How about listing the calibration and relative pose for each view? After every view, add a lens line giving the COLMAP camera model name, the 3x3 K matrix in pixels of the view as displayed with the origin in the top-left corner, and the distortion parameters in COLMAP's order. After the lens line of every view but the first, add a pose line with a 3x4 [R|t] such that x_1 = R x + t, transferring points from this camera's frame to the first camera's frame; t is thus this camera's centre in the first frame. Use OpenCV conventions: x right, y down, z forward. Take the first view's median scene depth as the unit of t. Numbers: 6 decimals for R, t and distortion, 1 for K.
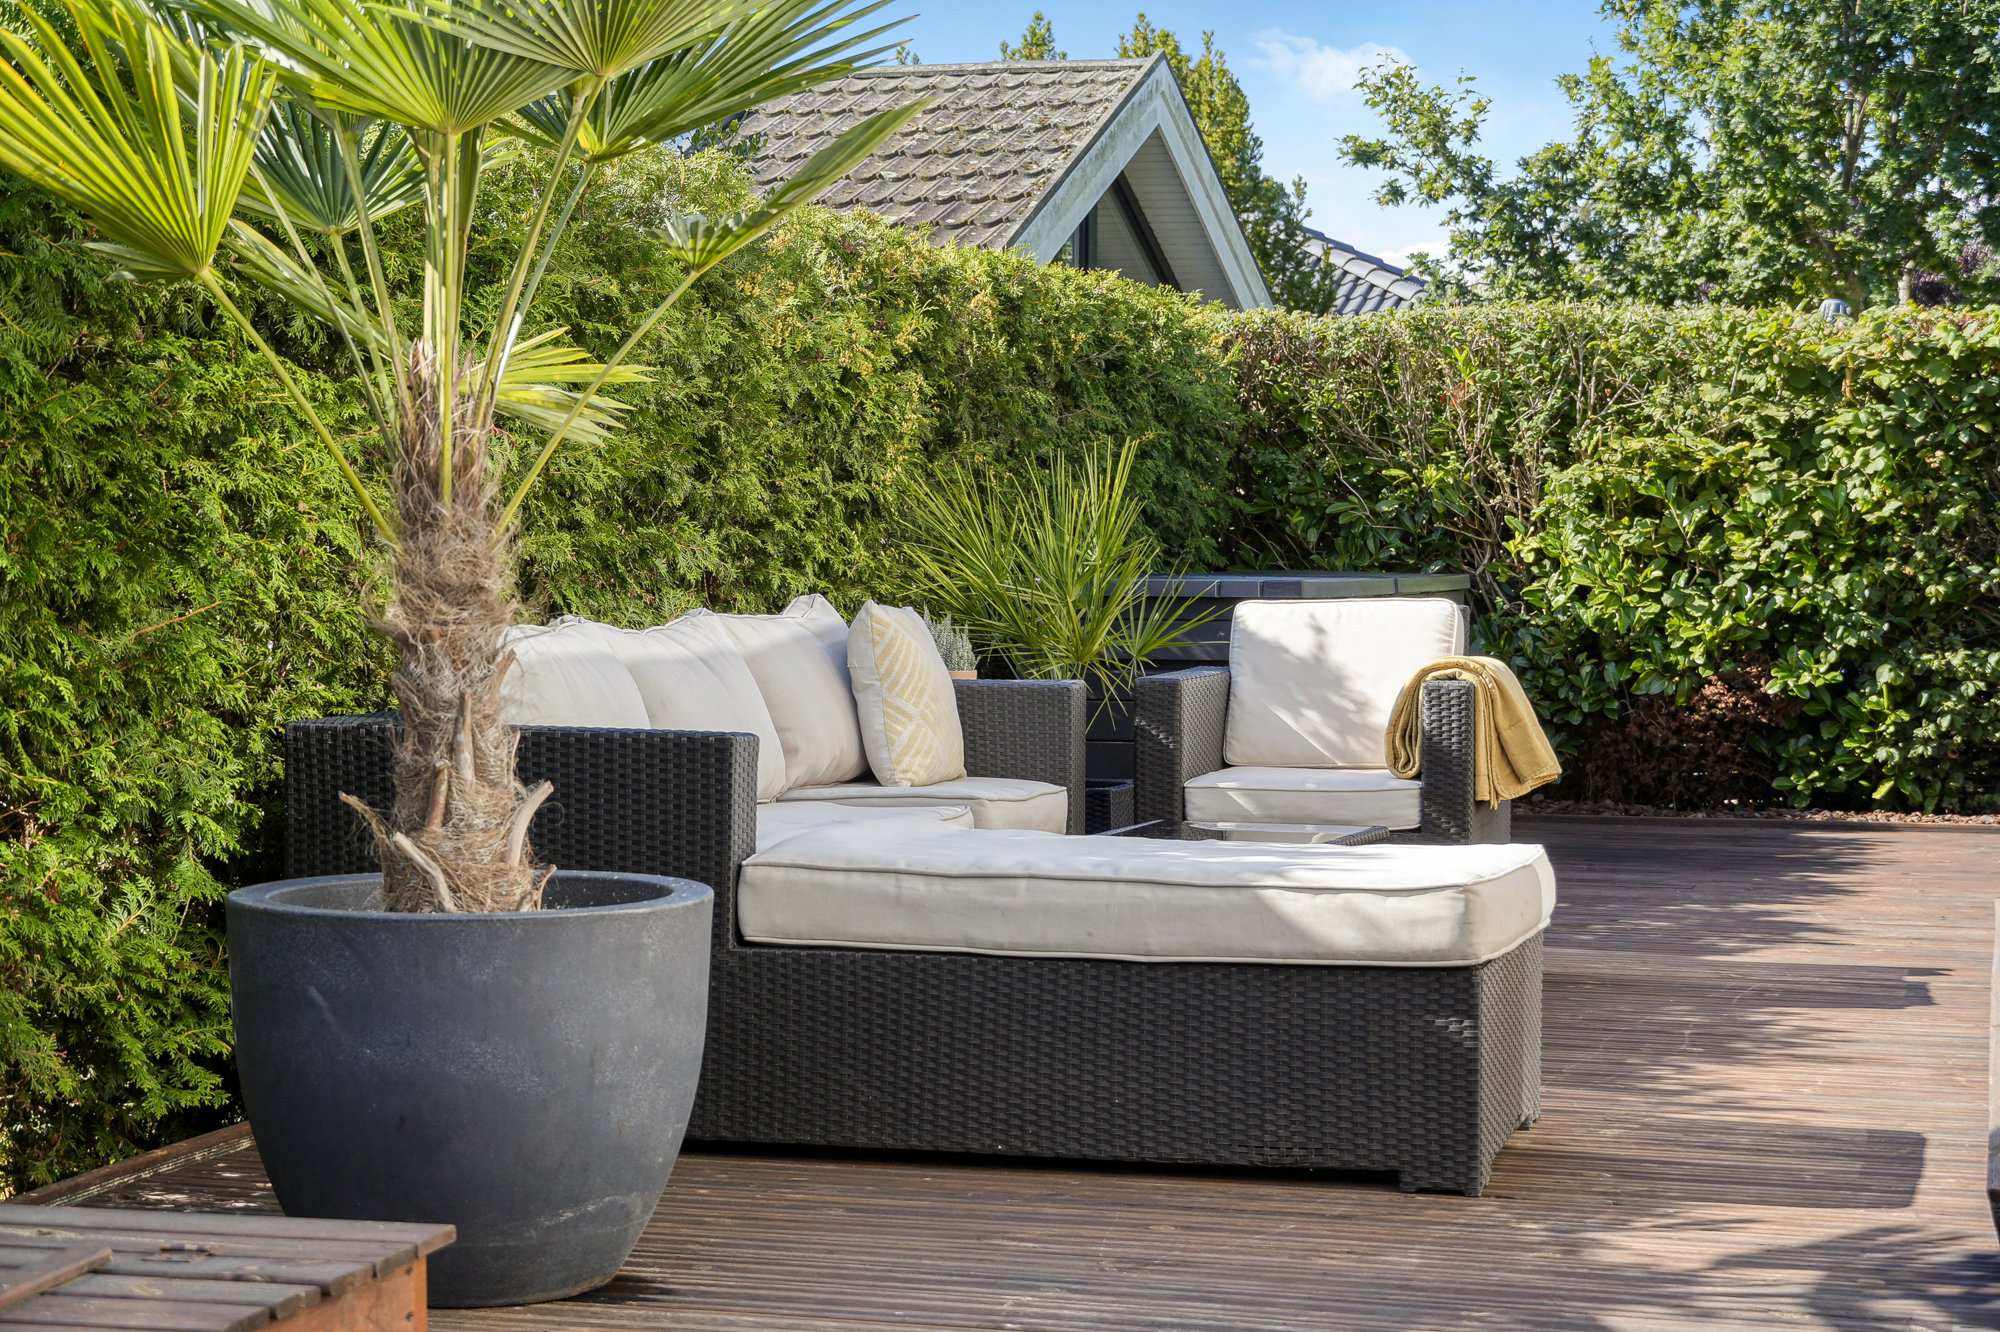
lens RADIAL K [[3685.9, 0, 1000.0], [0, 3685.9, 666.0], [0, 0, 1]] dist [0.100129, -0.042361]
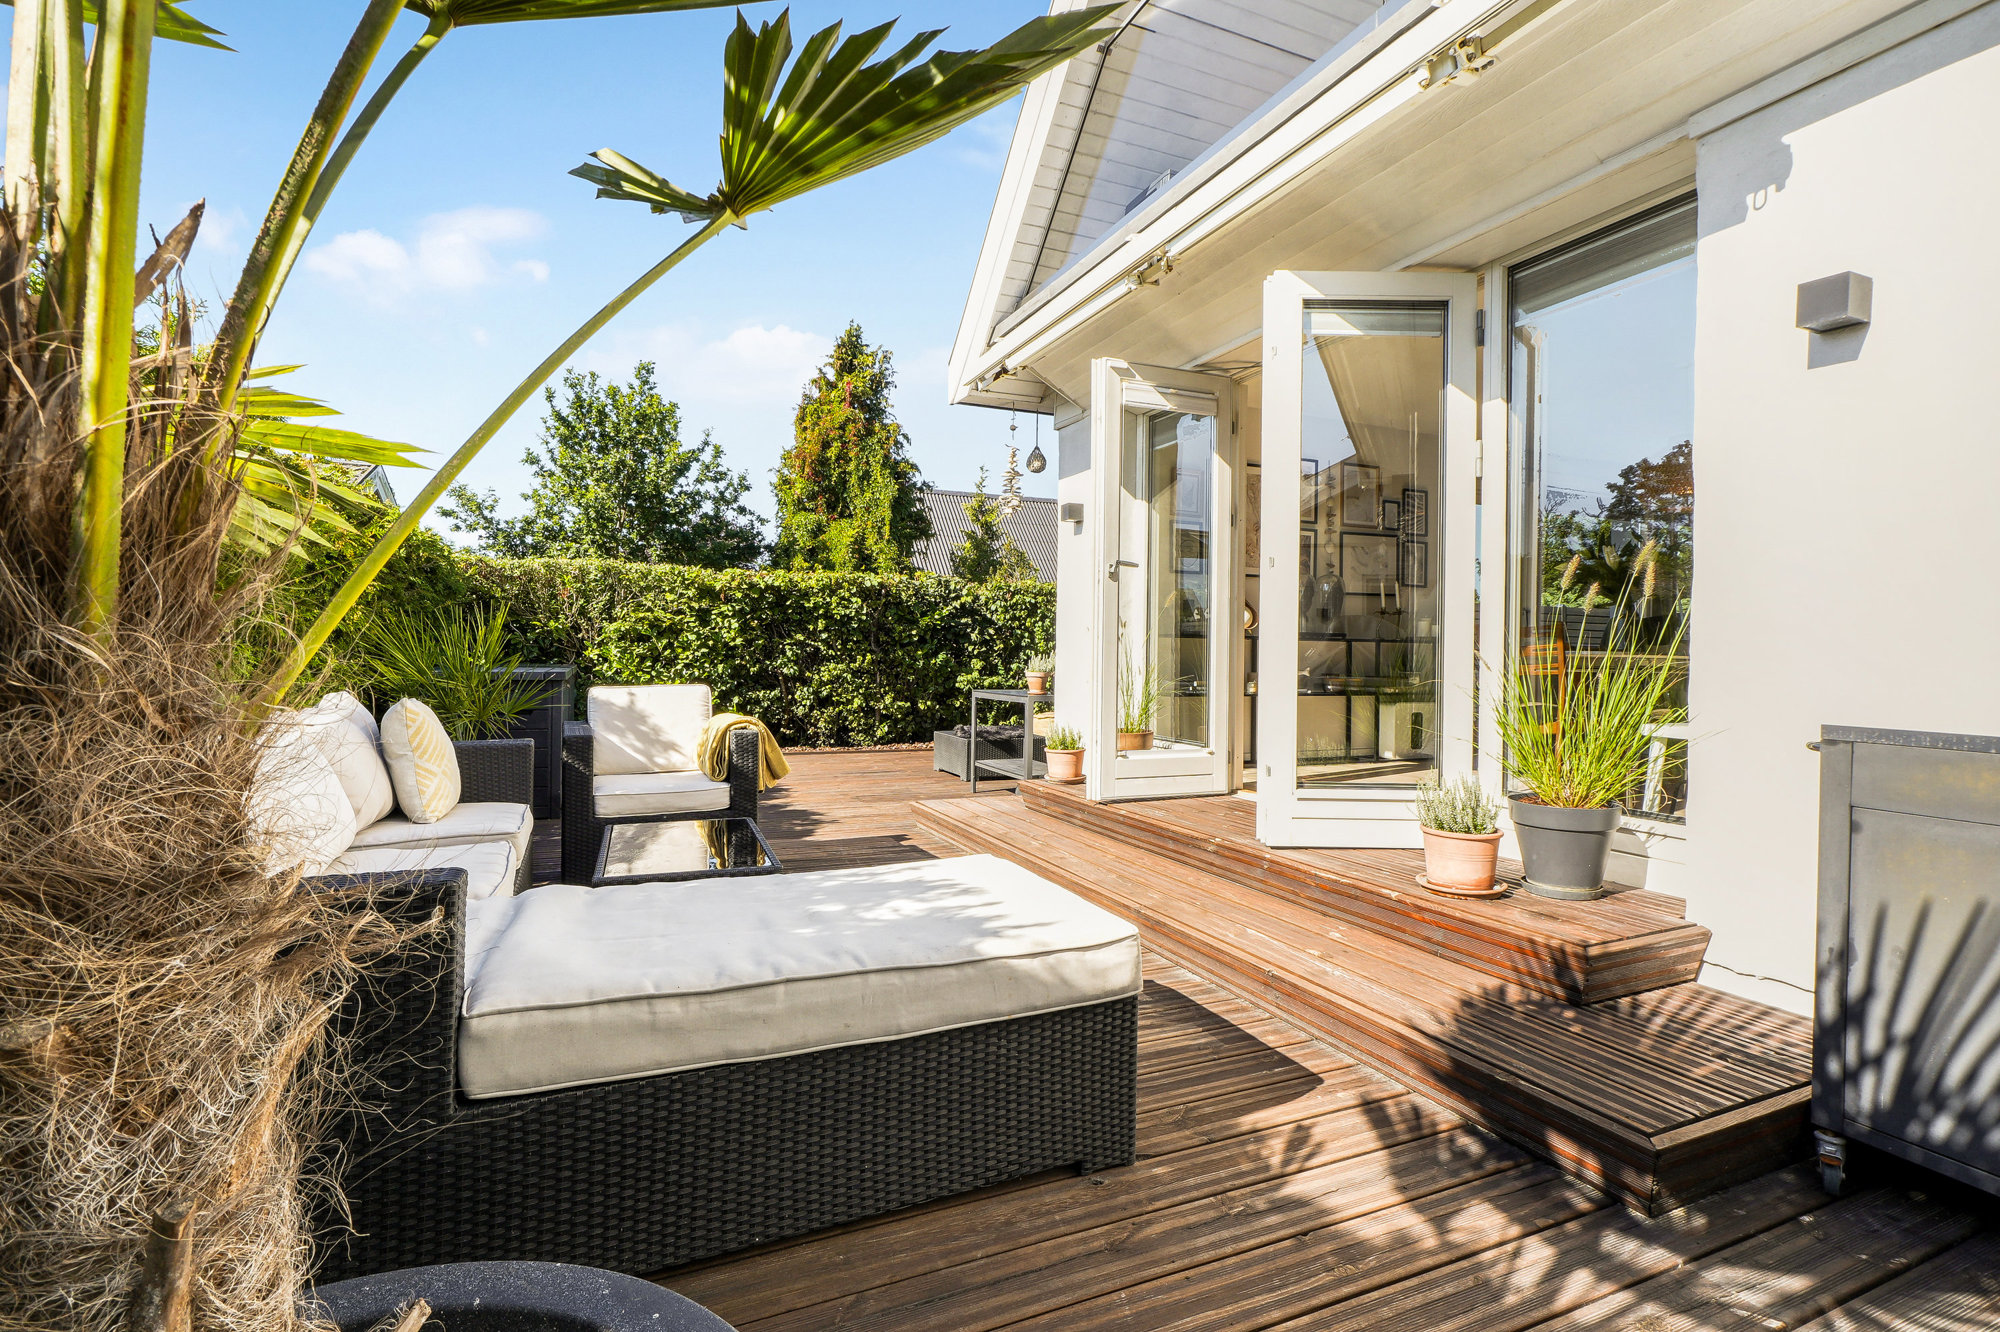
lens RADIAL K [[925.7, 0, 997.5], [0, 925.7, 651.8], [0, 0, 1]] dist [-0.003129, -0.000155]
pose [[0.771530, 0.005628, 0.636168, -0.052985], [0.012620, 0.999629, -0.024149, -0.014675], [-0.636067, 0.026661, 0.771173, 0.334905]]
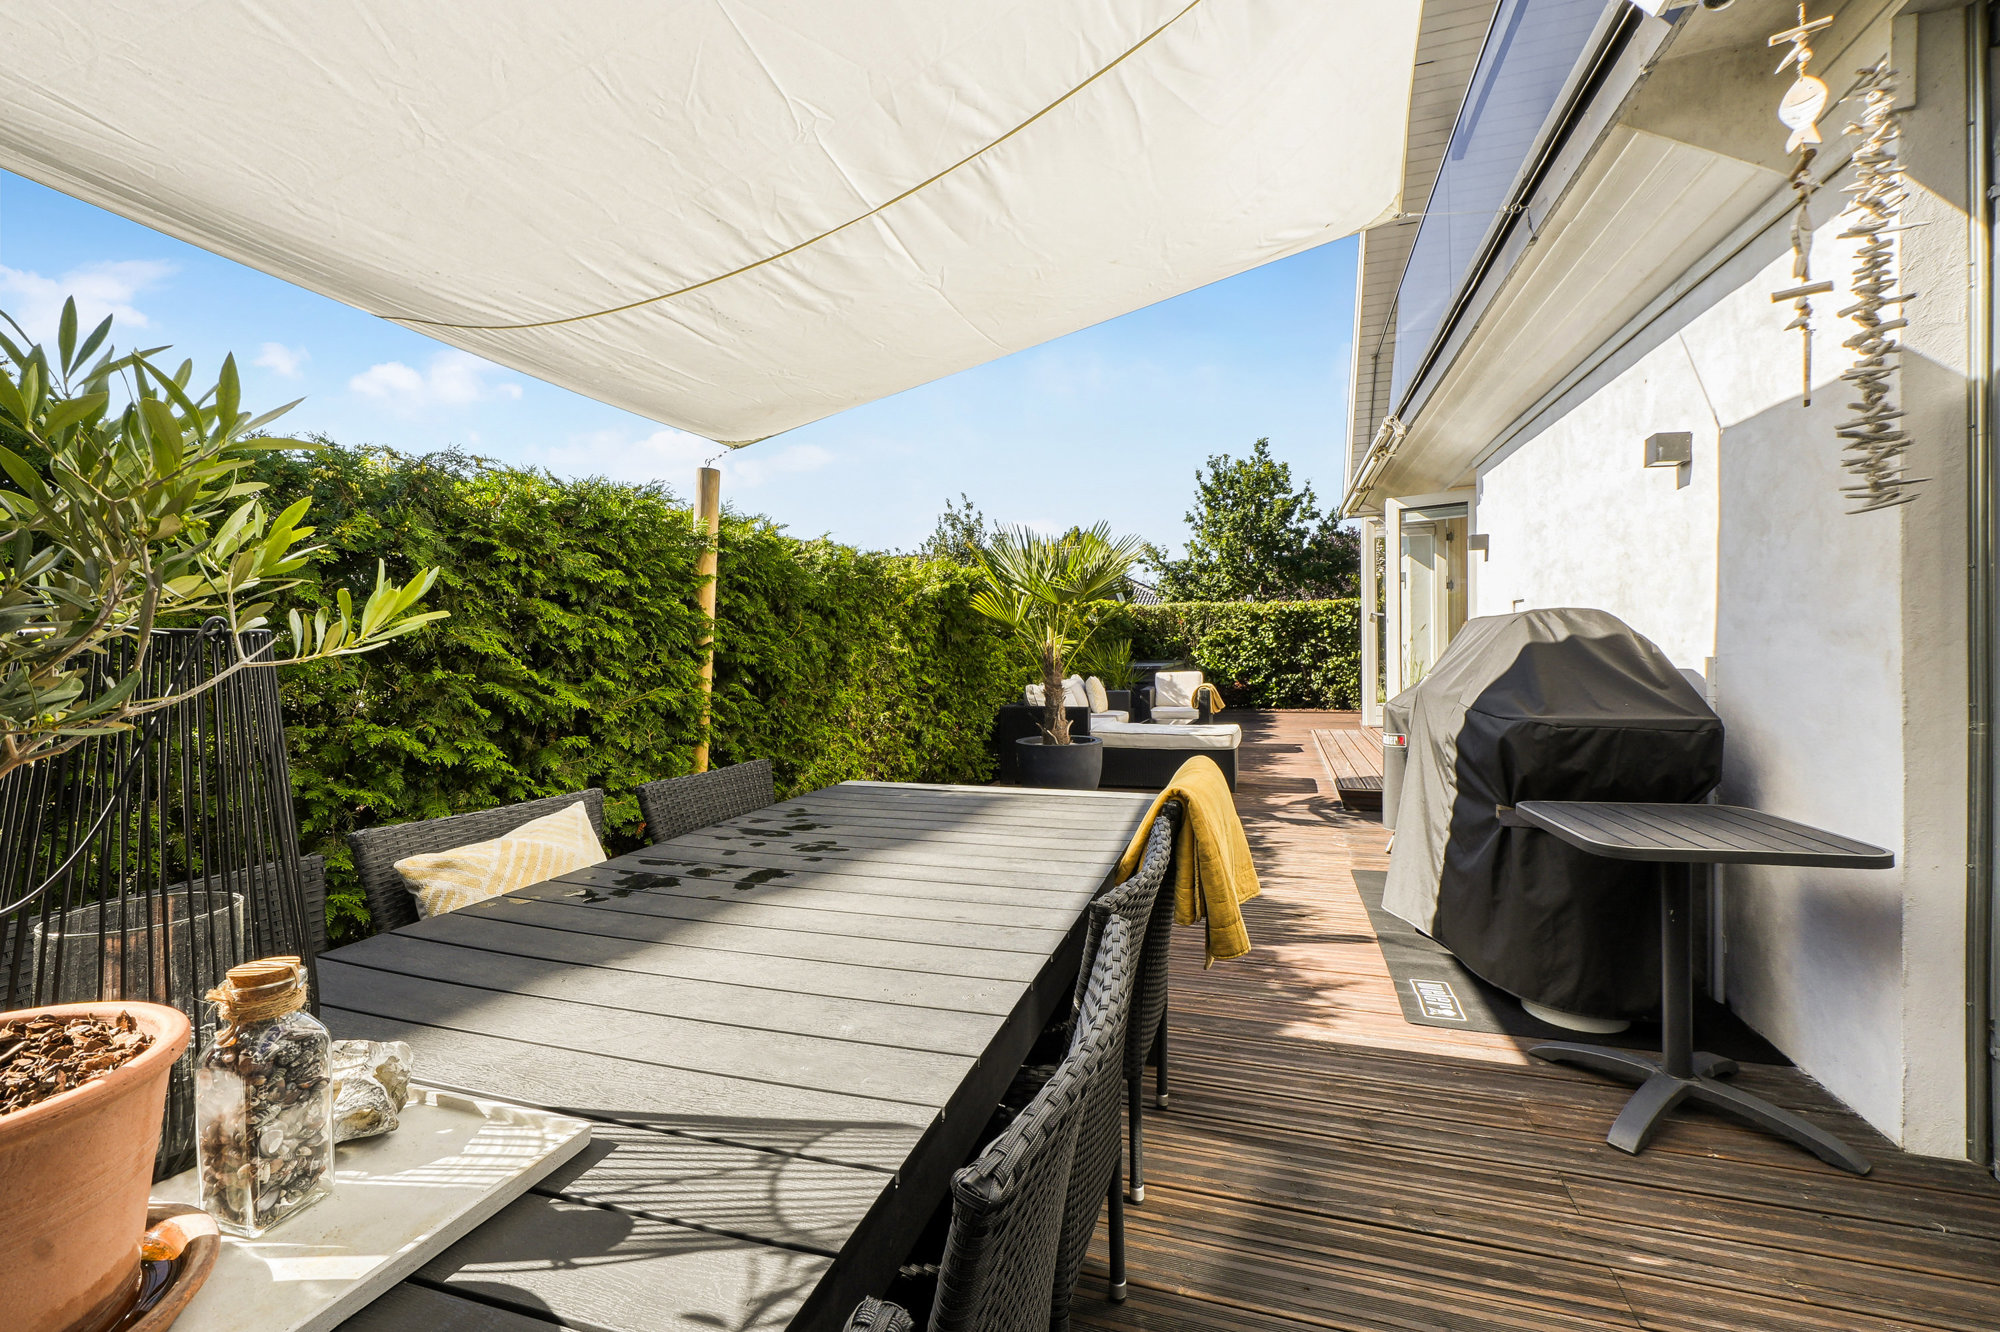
lens RADIAL K [[858.6, 0, 1000.0], [0, 858.6, 646.4], [0, 0, 1]] dist [0.000189, 0.000020]
pose [[0.999063, -0.020068, -0.038348, -0.067827], [0.019046, 0.999458, -0.026844, -0.017289], [0.038866, 0.026089, 0.998904, -0.110699]]
